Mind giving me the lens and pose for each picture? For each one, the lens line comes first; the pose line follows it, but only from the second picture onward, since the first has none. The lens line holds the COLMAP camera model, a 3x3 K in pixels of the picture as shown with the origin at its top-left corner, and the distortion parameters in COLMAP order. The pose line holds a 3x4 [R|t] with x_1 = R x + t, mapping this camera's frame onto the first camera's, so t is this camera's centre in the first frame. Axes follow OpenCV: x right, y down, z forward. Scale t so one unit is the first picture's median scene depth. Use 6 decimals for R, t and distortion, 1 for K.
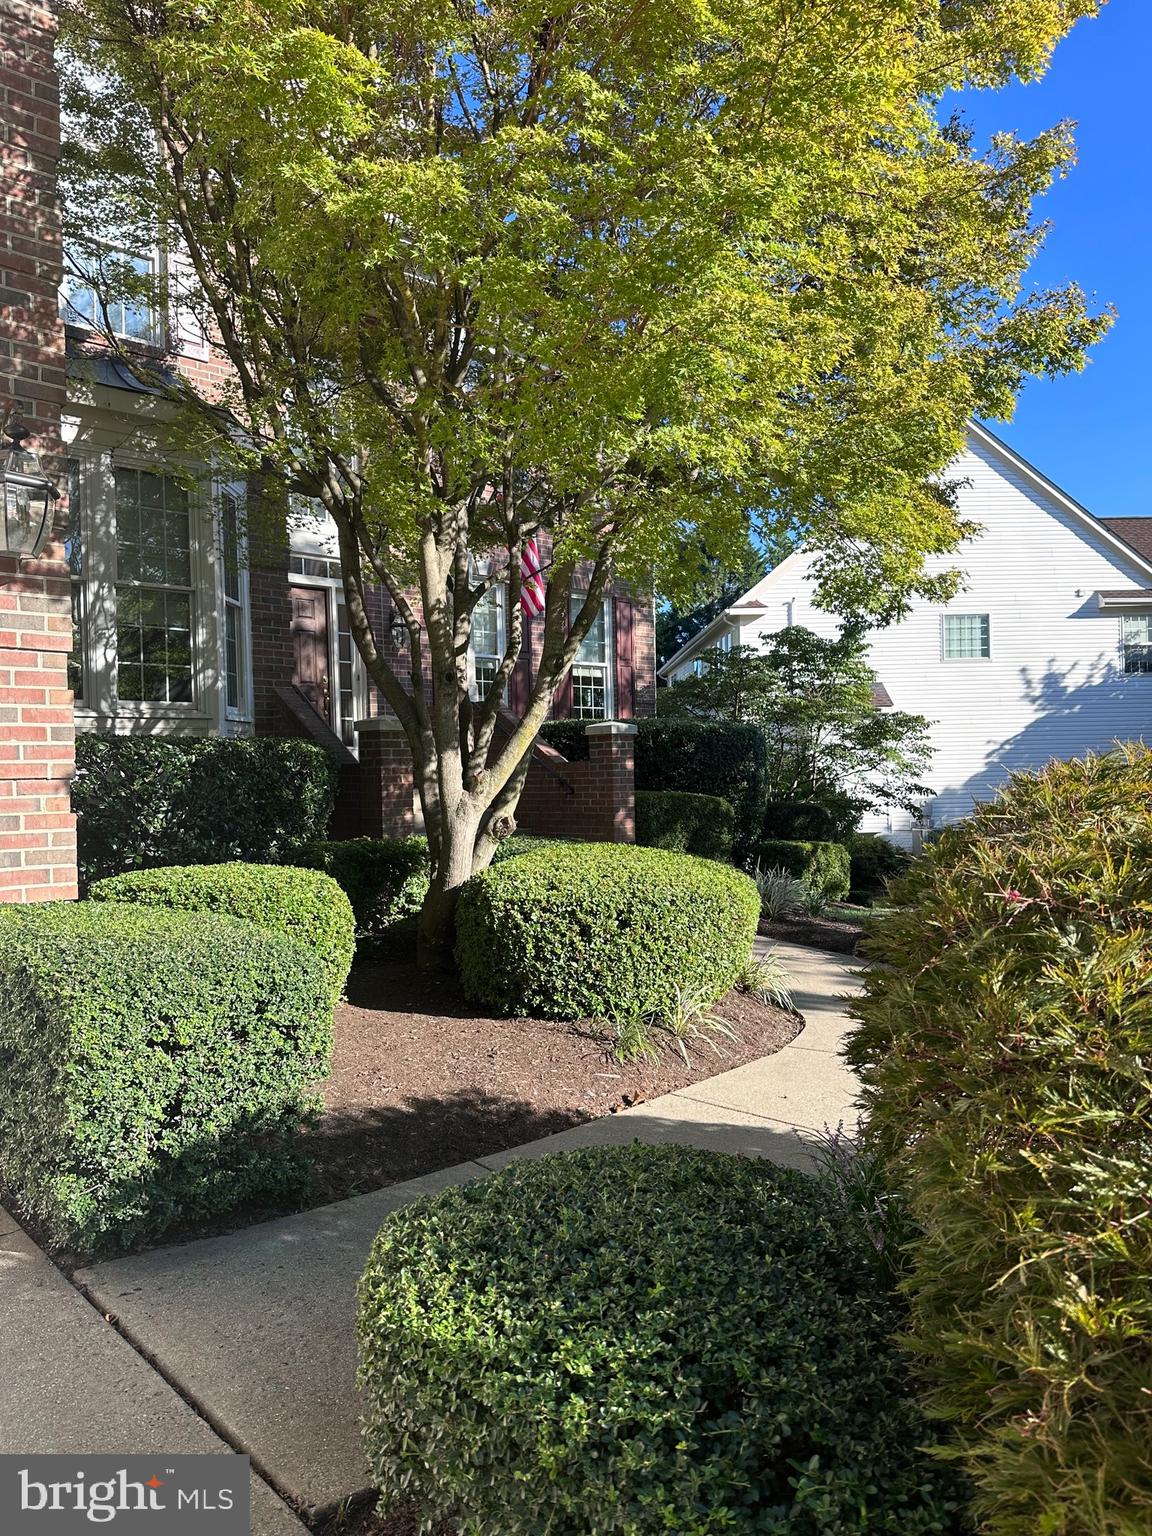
lens RADIAL K [[1078.5, 0, 580.2], [0, 1078.5, 770.1], [0, 0, 1]] dist [0.010972, -0.005635]
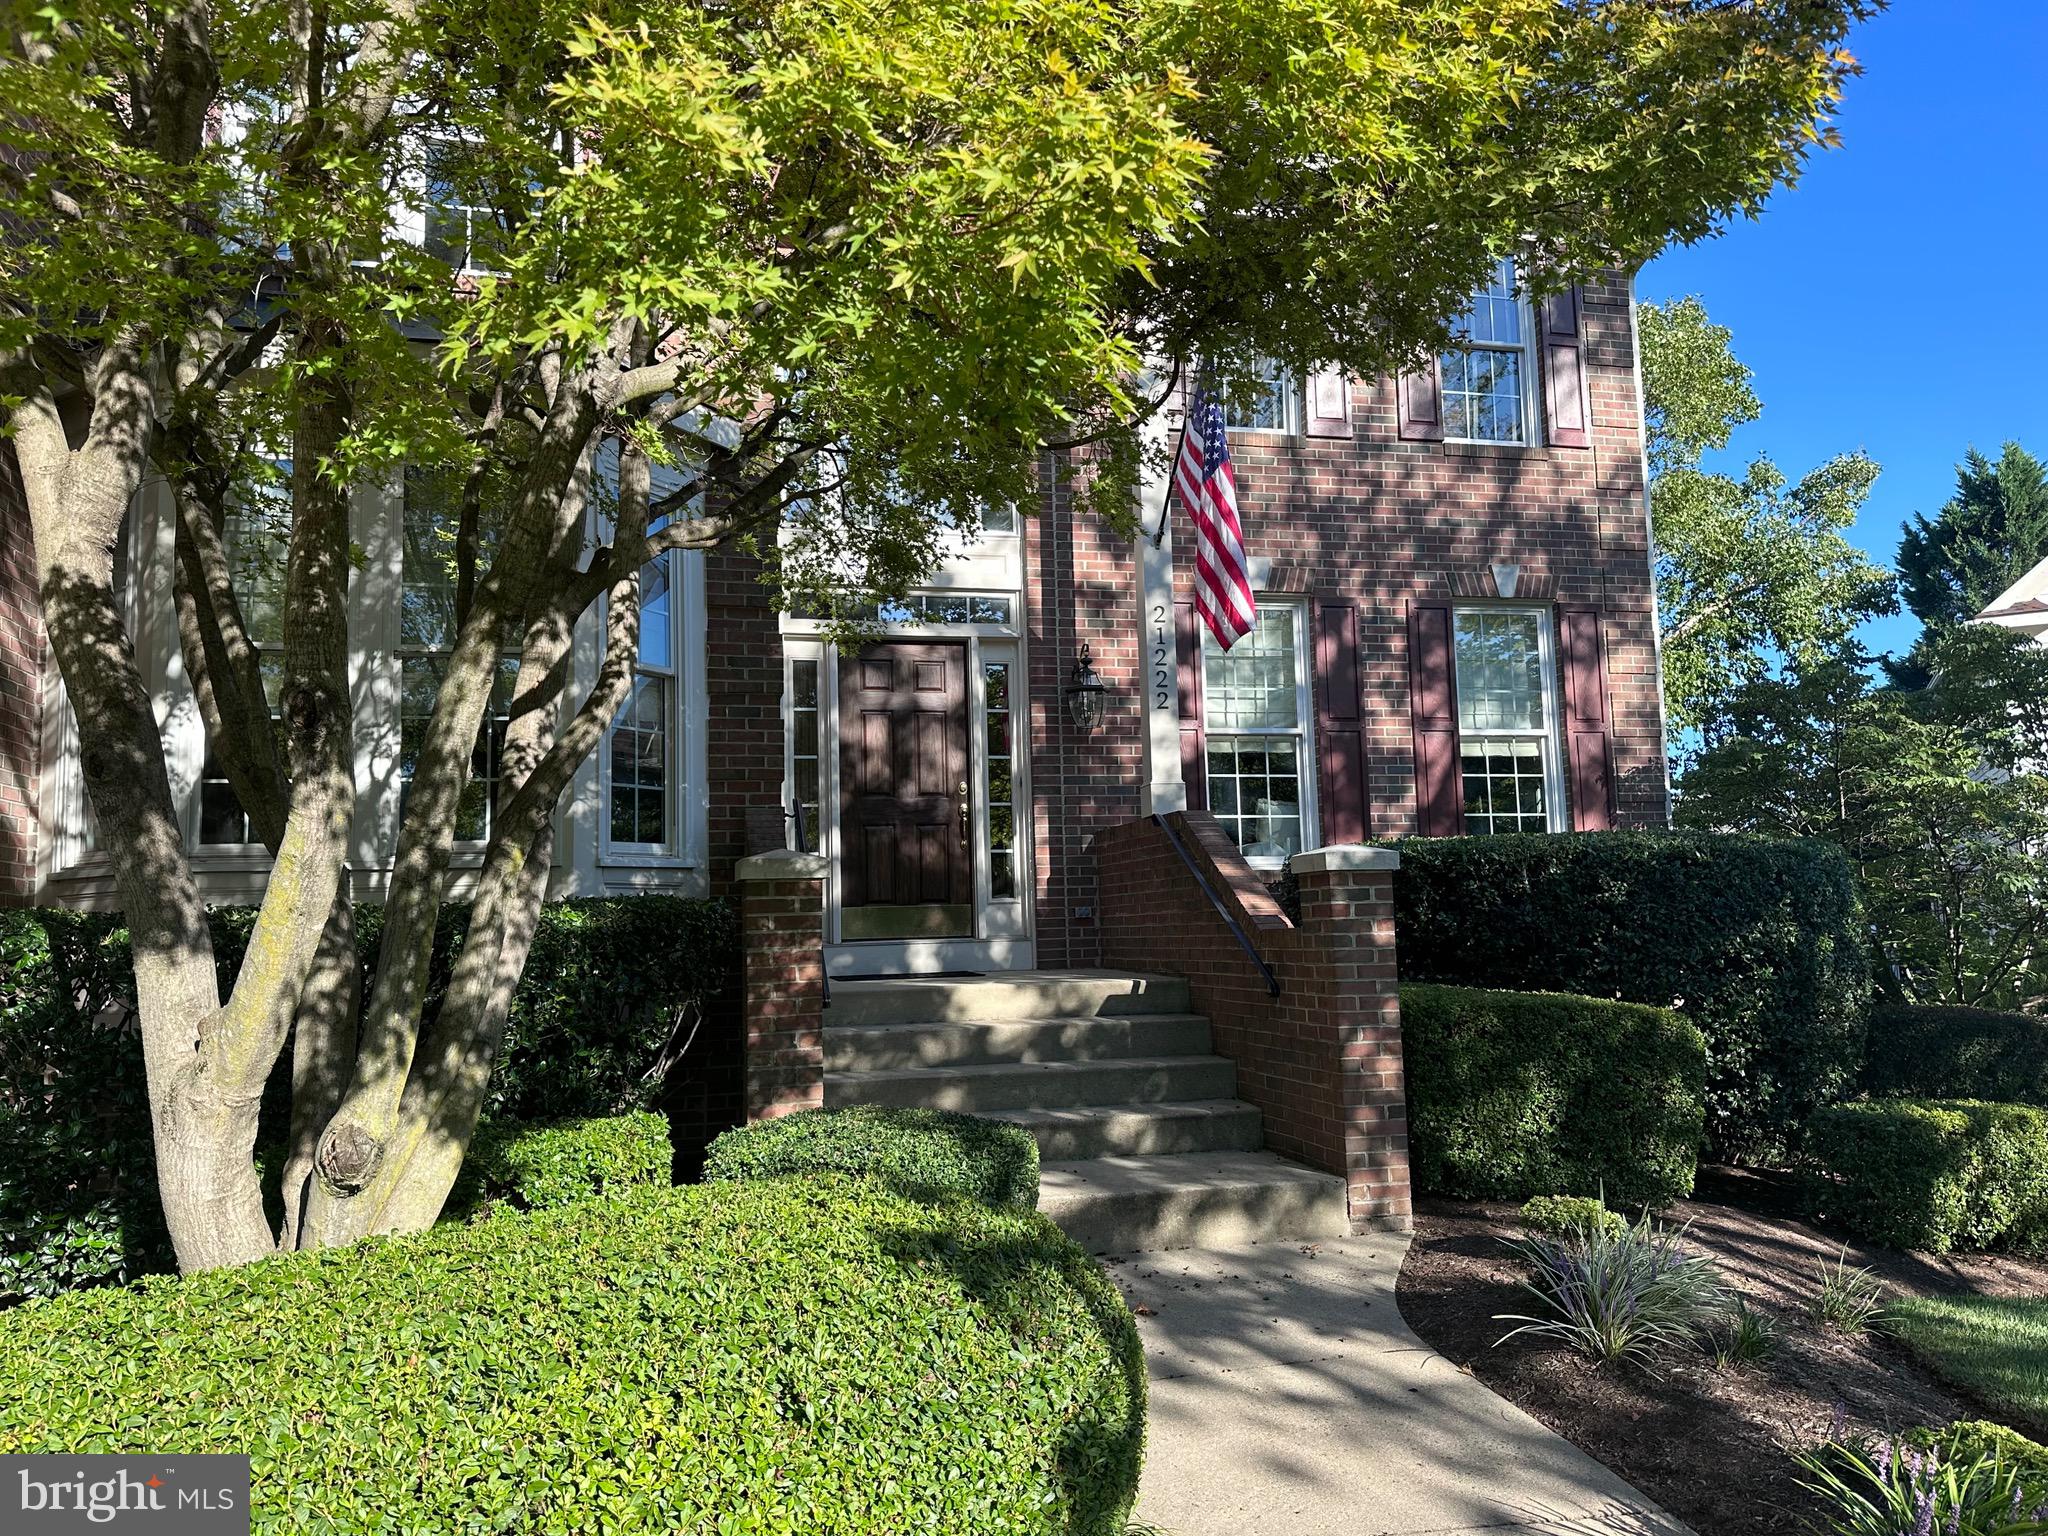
lens RADIAL K [[1438.0, 0, 1022.0], [0, 1438.0, 768.5], [0, 0, 1]] dist [0.010972, -0.005635]
pose [[0.862787, -0.061422, -0.501823, 0.228259], [0.011162, 0.994665, -0.102554, -0.014643], [0.505444, 0.082881, 0.858869, 0.386346]]
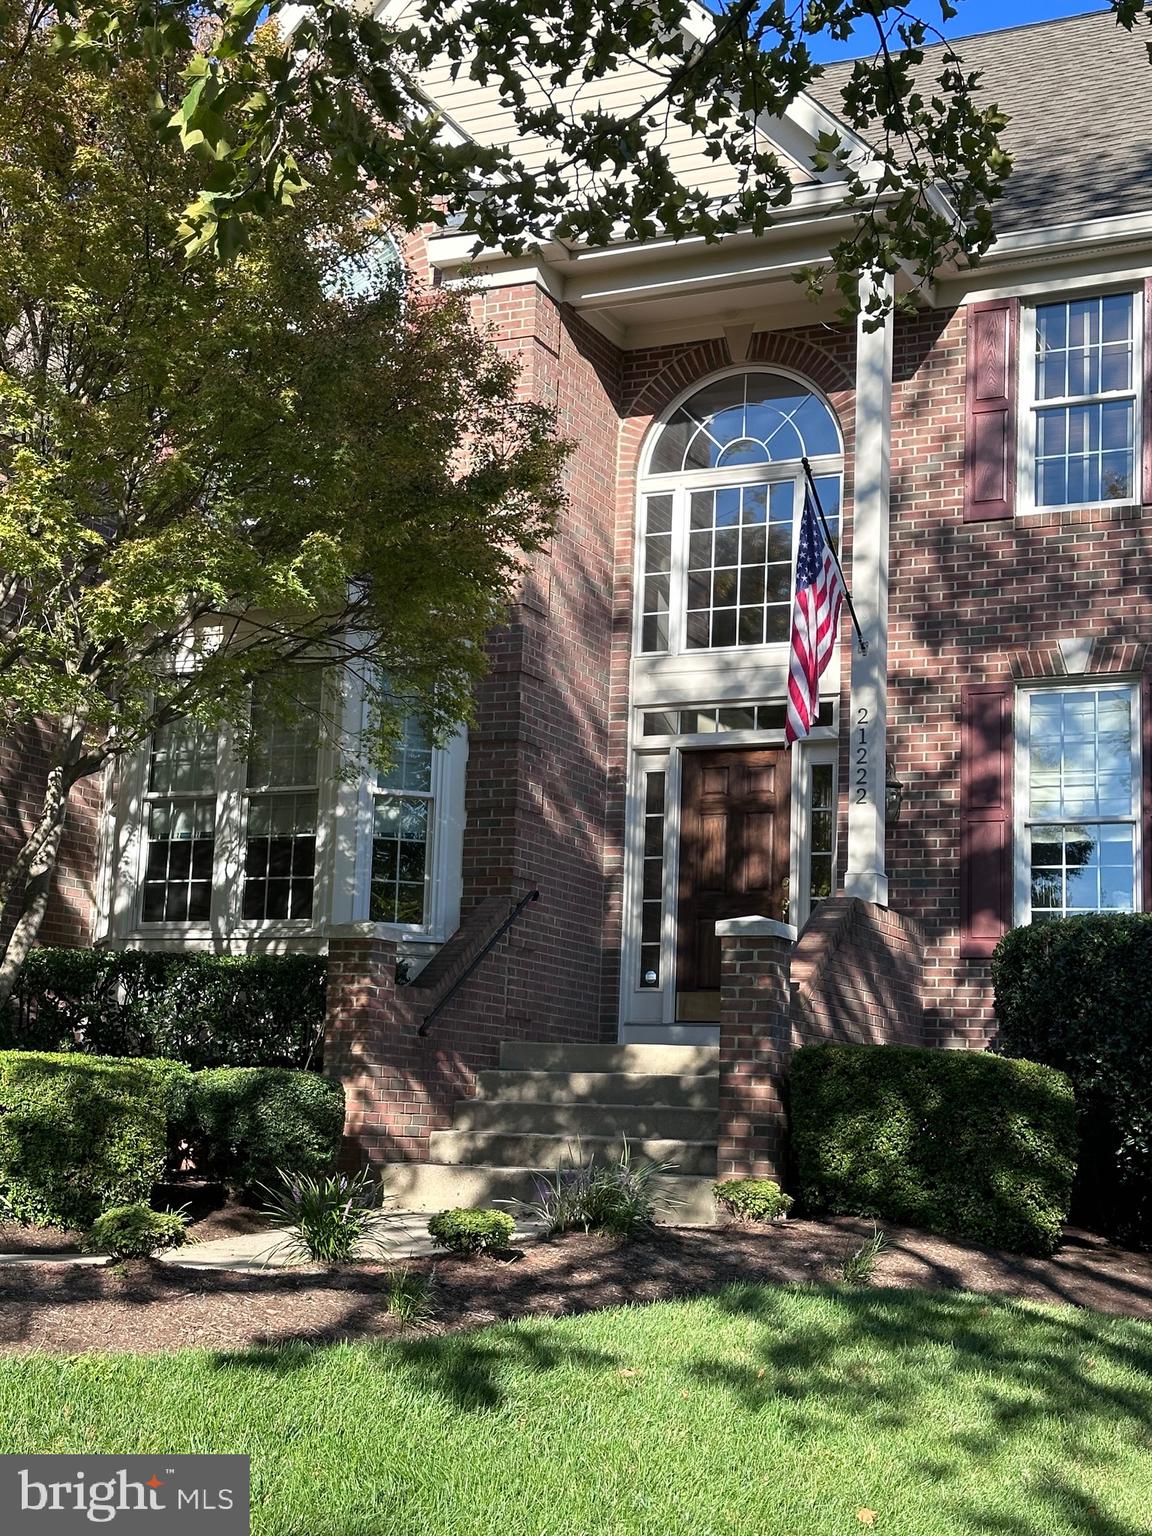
lens RADIAL K [[2220.9, 0, 566.0], [0, 2220.9, 773.3], [0, 0, 1]] dist [0.067757, 0.000000]
pose [[0.356684, -0.120733, -0.926391, 1.111509], [-0.040688, 0.988666, -0.144515, 0.056407], [0.933339, 0.089239, 0.347729, 0.485332]]
